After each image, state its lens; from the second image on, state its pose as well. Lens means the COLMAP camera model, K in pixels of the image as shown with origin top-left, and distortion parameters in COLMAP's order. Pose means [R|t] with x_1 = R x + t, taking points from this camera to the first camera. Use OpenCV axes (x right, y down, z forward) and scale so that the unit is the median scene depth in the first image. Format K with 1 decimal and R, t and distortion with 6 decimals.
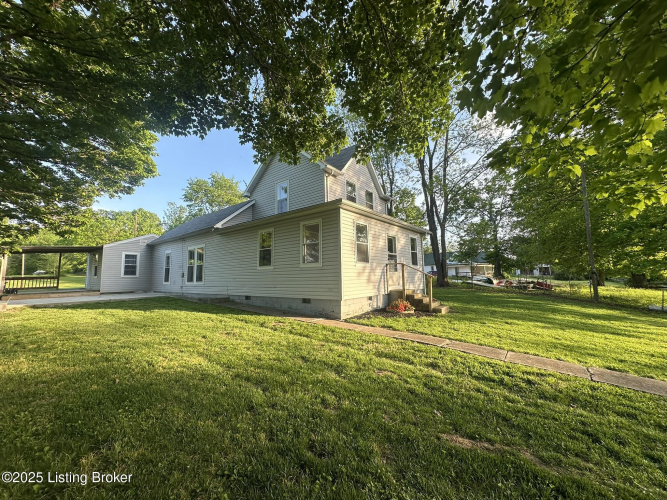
lens RADIAL K [[264.9, 0, 332.1], [0, 264.9, 248.0], [0, 0, 1]] dist [0.000967, 0.000282]
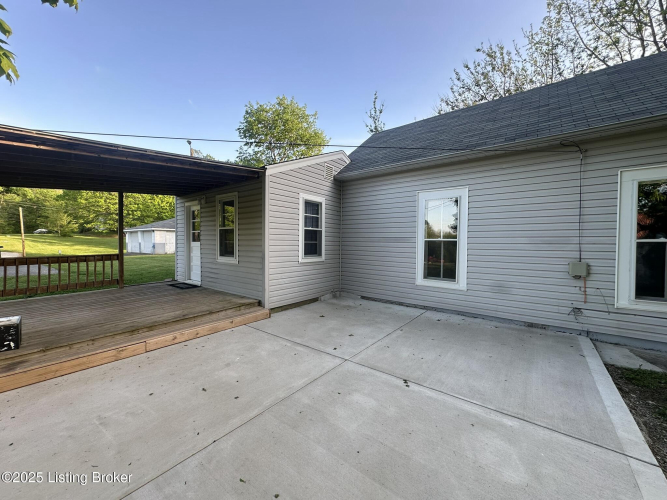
lens RADIAL K [[264.9, 0, 332.1], [0, 264.9, 248.0], [0, 0, 1]] dist [0.000967, 0.000282]
pose [[0.999590, 0.028277, 0.004601, -0.696680], [-0.028632, 0.991514, 0.126807, 0.039696], [-0.000976, -0.126887, 0.991917, 0.590166]]
